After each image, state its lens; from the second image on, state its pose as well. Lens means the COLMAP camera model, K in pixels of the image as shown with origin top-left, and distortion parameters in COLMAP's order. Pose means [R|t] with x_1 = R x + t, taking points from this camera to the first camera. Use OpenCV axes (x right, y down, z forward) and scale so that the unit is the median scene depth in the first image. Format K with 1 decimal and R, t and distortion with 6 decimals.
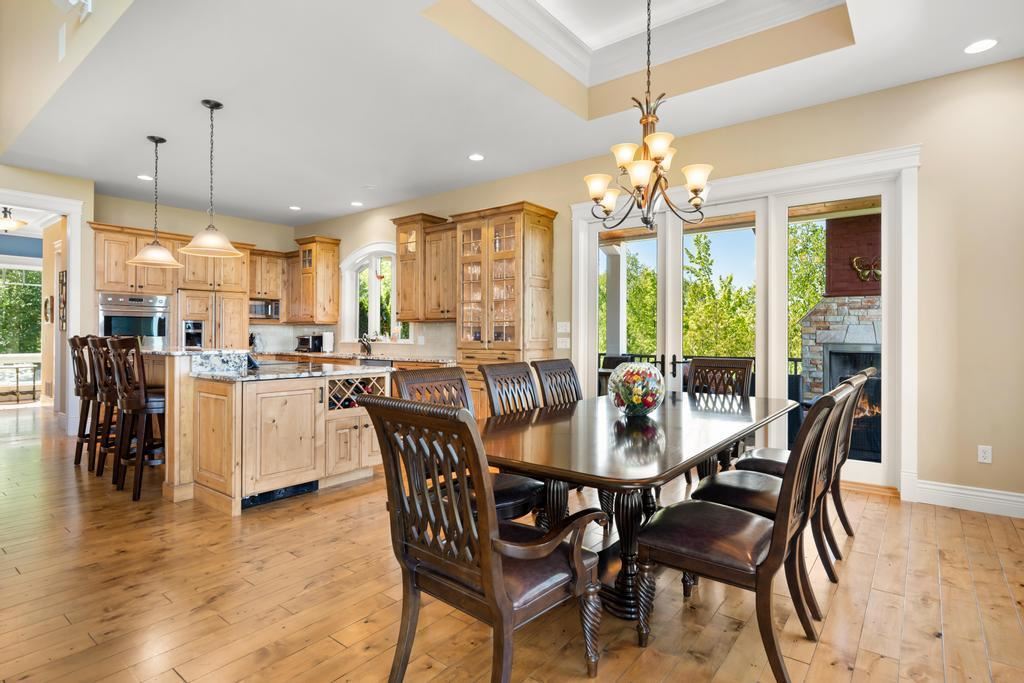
lens RADIAL K [[513.6, 0, 503.2], [0, 513.6, 332.7], [0, 0, 1]] dist [-0.004428, 0.000560]
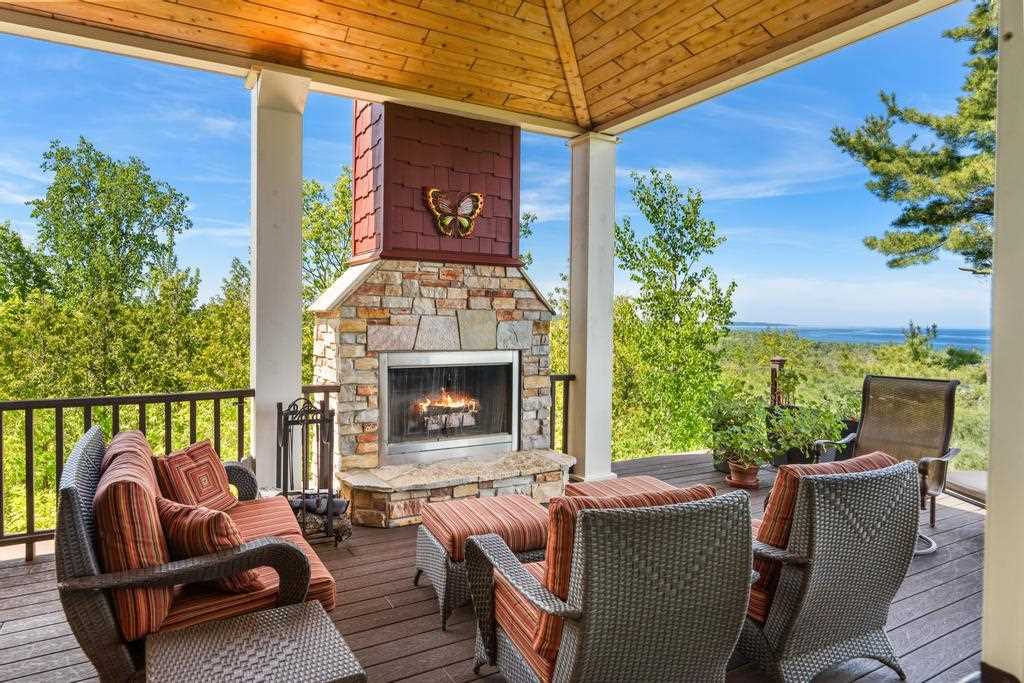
lens RADIAL K [[610.7, 0, 508.6], [0, 610.7, 331.1], [0, 0, 1]] dist [-0.002167, 0.002157]
pose [[0.371712, -0.016818, 0.928196, 0.150306], [-0.013568, 0.999631, 0.023546, -0.018007], [-0.928249, -0.021346, 0.371347, 0.801530]]
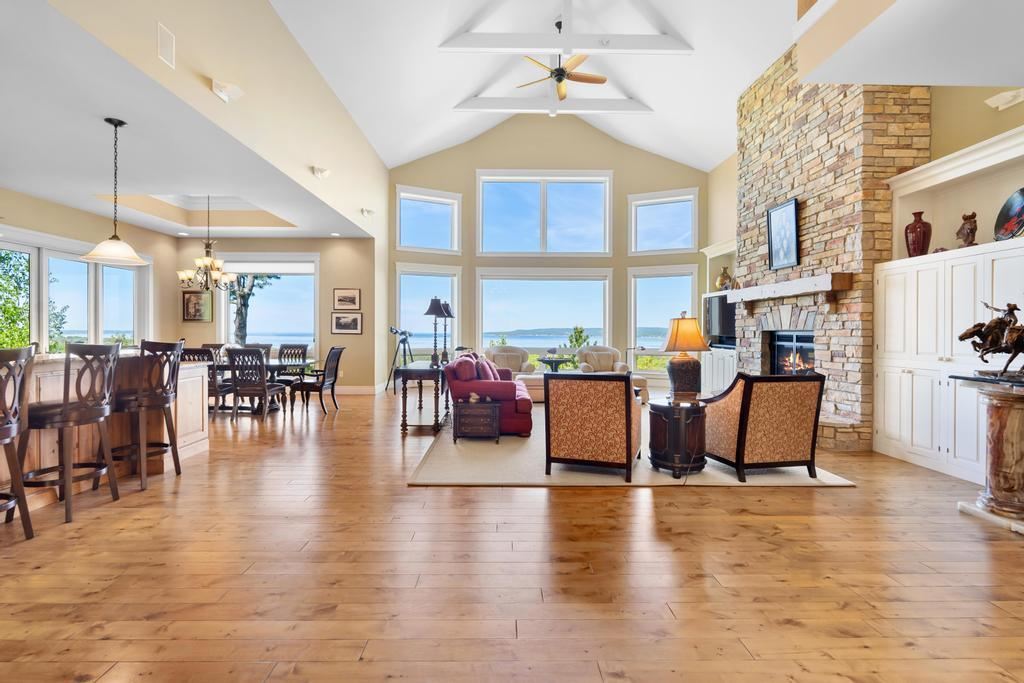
lens RADIAL K [[472.5, 0, 507.4], [0, 472.5, 331.9], [0, 0, 1]] dist [0.000754, -0.001733]
pose [[-0.624727, -0.007841, 0.780804, -1.157510], [-0.007252, 0.999965, 0.004240, -0.011273], [-0.780809, -0.003014, -0.624762, 0.608202]]
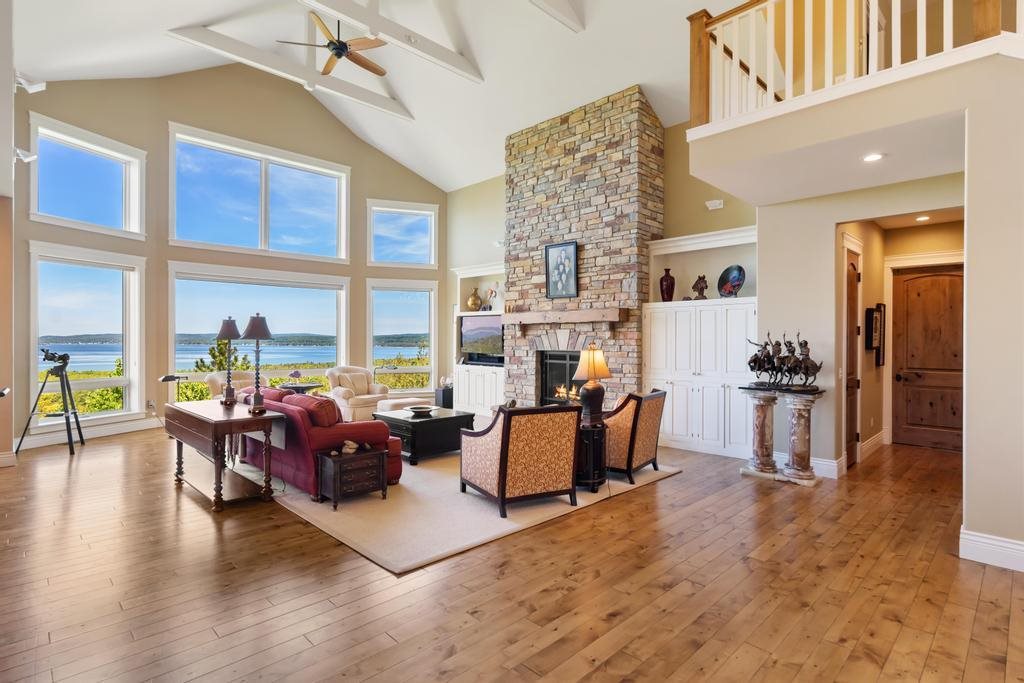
lens RADIAL K [[513.6, 0, 510.1], [0, 513.6, 339.4], [0, 0, 1]] dist [-0.004428, 0.000560]
pose [[-0.991458, -0.007545, 0.130205, -0.789951], [-0.007571, 0.999971, 0.000296, -0.041947], [-0.130204, -0.000693, -0.991487, 0.807811]]
